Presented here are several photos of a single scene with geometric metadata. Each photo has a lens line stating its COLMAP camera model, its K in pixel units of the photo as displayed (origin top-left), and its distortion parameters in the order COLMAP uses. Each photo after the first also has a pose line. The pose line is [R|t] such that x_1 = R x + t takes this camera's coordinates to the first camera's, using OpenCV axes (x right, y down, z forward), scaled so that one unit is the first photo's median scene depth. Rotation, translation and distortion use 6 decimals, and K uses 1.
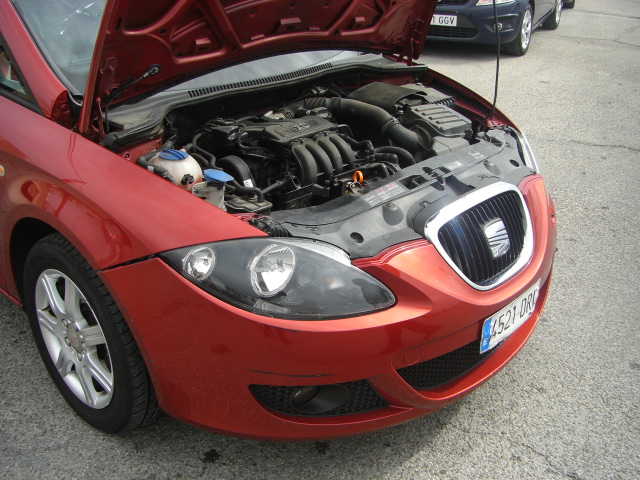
lens RADIAL K [[715.7, 0, 308.4], [0, 715.7, 237.5], [0, 0, 1]] dist [-0.138831, 0.000000]
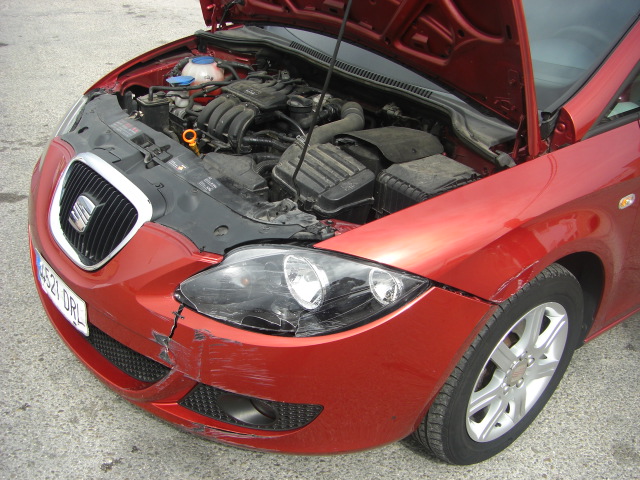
lens RADIAL K [[715.7, 0, 316.7], [0, 715.7, 237.0], [0, 0, 1]] dist [-0.138831, 0.000000]
pose [[-0.126819, 0.435998, -0.890967, 1.018861], [-0.492665, 0.751911, 0.438076, -0.510799], [0.860929, 0.494505, 0.119444, 1.108290]]
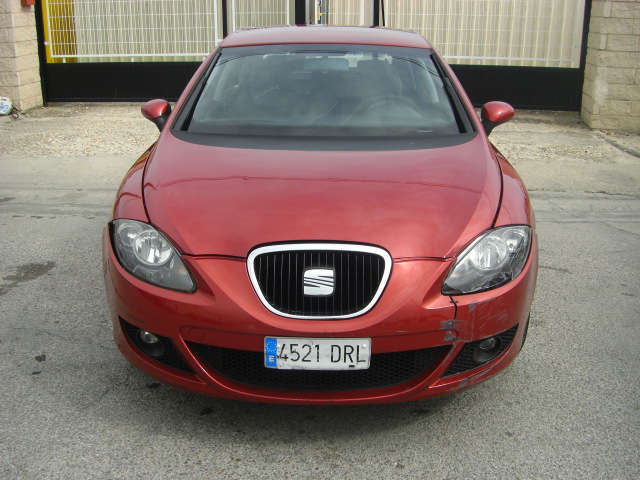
lens RADIAL K [[715.7, 0, 314.6], [0, 715.7, 241.9], [0, 0, 1]] dist [-0.138831, 0.000000]
pose [[0.670536, 0.195827, -0.715565, 1.025494], [-0.306904, 0.951351, -0.027237, -0.025548], [0.675419, 0.237873, 0.698015, 0.155804]]
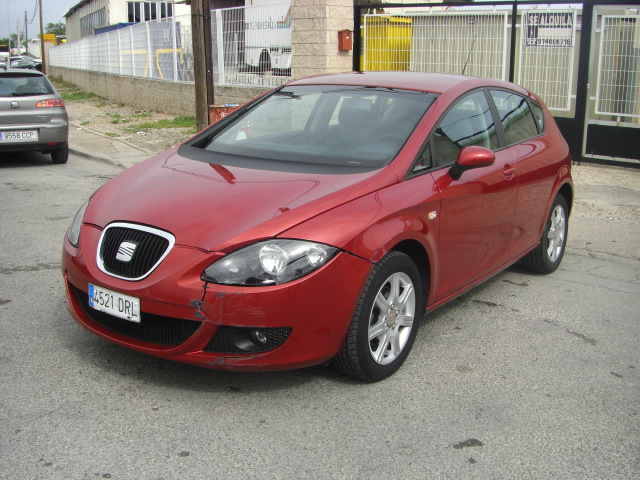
lens RADIAL K [[715.7, 0, 301.2], [0, 715.7, 238.8], [0, 0, 1]] dist [-0.138831, 0.000000]
pose [[0.120185, 0.205894, -0.971166, 1.728606], [-0.442570, 0.886781, 0.133234, -0.381191], [0.888643, 0.413796, 0.197701, 0.965709]]
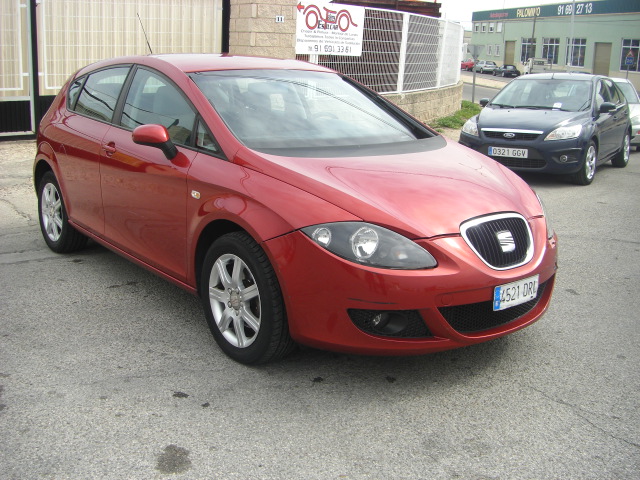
lens RADIAL K [[715.7, 0, 318.4], [0, 715.7, 239.0], [0, 0, 1]] dist [-0.138831, 0.000000]
pose [[0.992461, 0.030299, -0.118759, 0.036193], [-0.054031, 0.977883, -0.202051, 0.319521], [0.110011, 0.206944, 0.972148, -0.553014]]
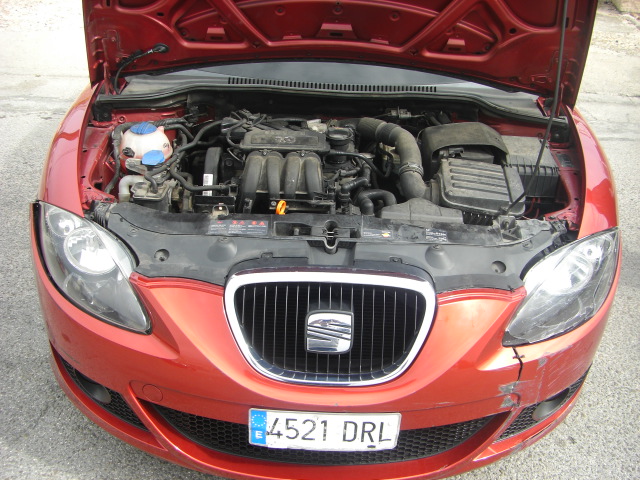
lens RADIAL K [[715.7, 0, 323.4], [0, 715.7, 241.3], [0, 0, 1]] dist [-0.138831, 0.000000]
pose [[0.681976, 0.355732, -0.639033, 0.695363], [-0.336687, 0.928355, 0.157477, -0.204276], [0.649269, 0.107758, 0.752886, 0.363692]]
